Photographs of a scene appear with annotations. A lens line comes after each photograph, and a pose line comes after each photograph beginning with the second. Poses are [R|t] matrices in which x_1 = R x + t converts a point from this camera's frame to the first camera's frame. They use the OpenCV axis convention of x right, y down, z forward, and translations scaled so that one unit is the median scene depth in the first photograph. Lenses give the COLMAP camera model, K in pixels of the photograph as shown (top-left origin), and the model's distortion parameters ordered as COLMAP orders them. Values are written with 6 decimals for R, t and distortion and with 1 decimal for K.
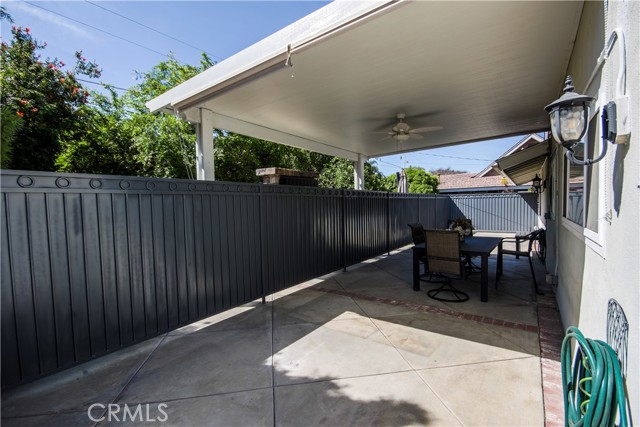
lens RADIAL K [[295.7, 0, 315.6], [0, 295.7, 216.9], [0, 0, 1]] dist [0.009473, -0.000714]
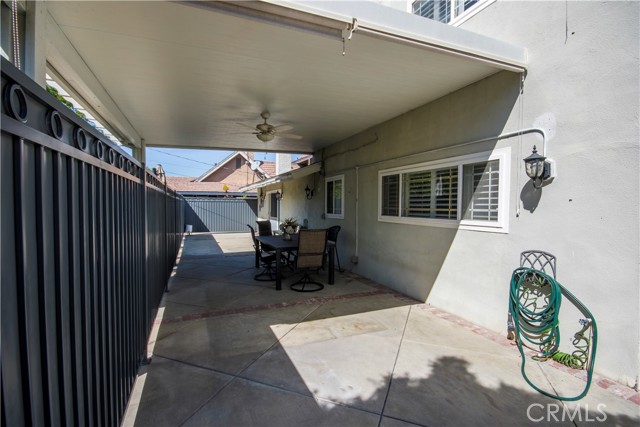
lens RADIAL K [[295.7, 0, 322.7], [0, 295.7, 215.5], [0, 0, 1]] dist [0.009473, -0.000714]
pose [[0.493326, 0.001494, 0.869843, -0.637505], [0.013289, 0.999869, -0.009254, 0.003348], [-0.869743, 0.016125, 0.493241, 0.472905]]
